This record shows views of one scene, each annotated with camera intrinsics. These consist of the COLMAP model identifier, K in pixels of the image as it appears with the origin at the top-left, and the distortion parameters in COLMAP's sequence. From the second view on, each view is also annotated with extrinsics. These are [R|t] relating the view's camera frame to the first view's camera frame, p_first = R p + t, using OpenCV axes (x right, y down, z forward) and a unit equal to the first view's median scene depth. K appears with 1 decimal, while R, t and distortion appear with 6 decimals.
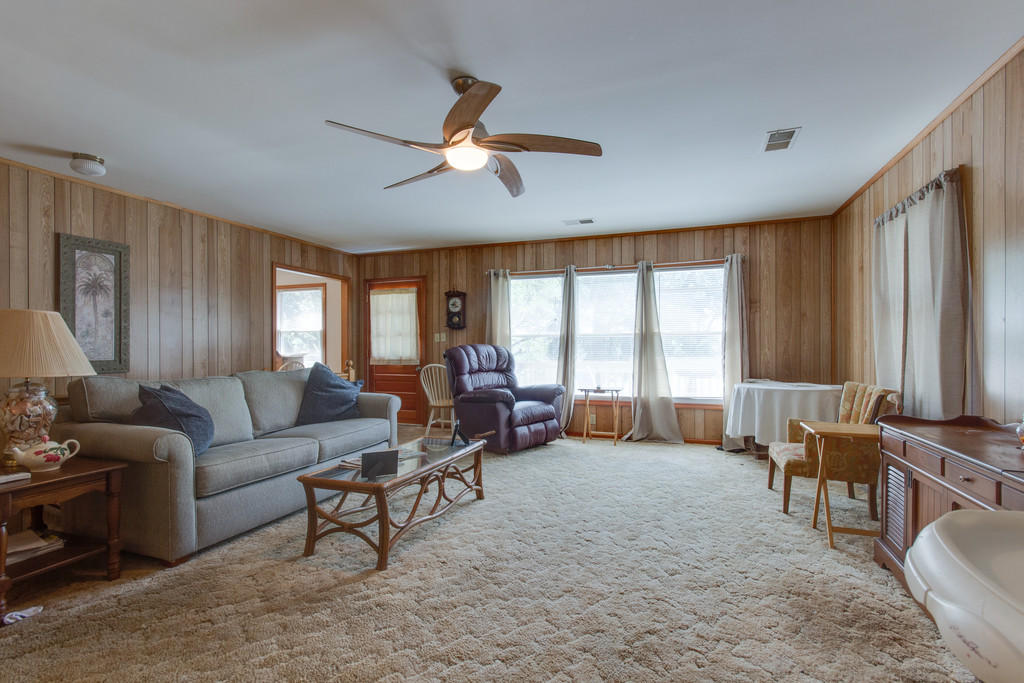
lens RADIAL K [[482.2, 0, 518.8], [0, 482.2, 348.4], [0, 0, 1]] dist [0.000014, 0.001543]
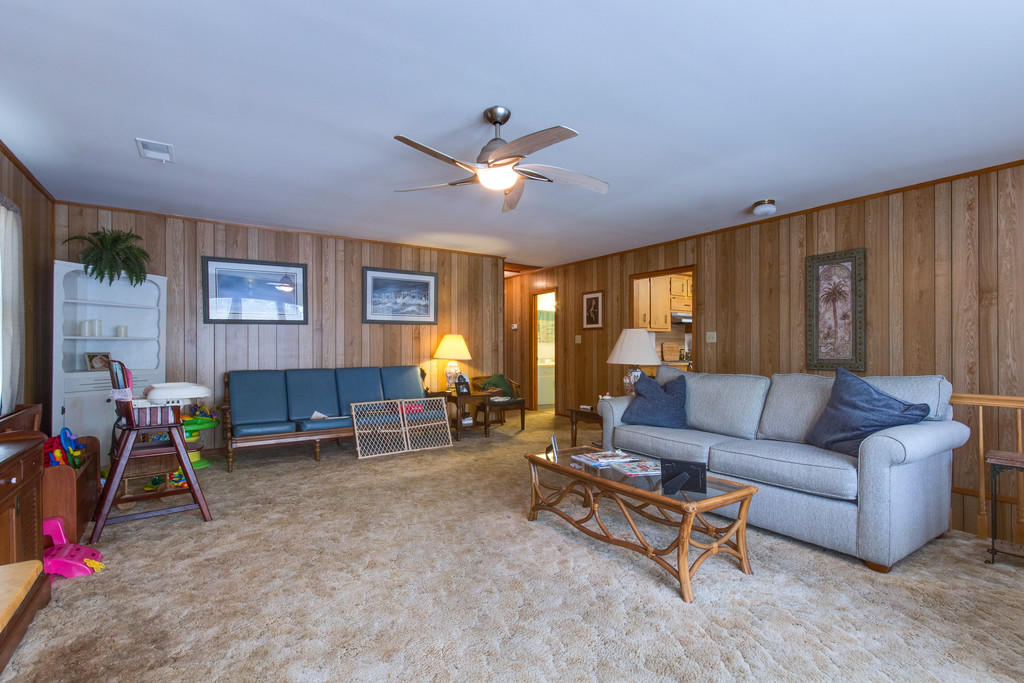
lens RADIAL K [[482.2, 0, 518.8], [0, 482.2, 348.4], [0, 0, 1]] dist [0.000014, 0.001543]
pose [[-0.590150, 0.006701, -0.807266, 0.606717], [0.007131, 0.999970, 0.003088, -0.010361], [0.807262, -0.003935, -0.590180, 1.346600]]
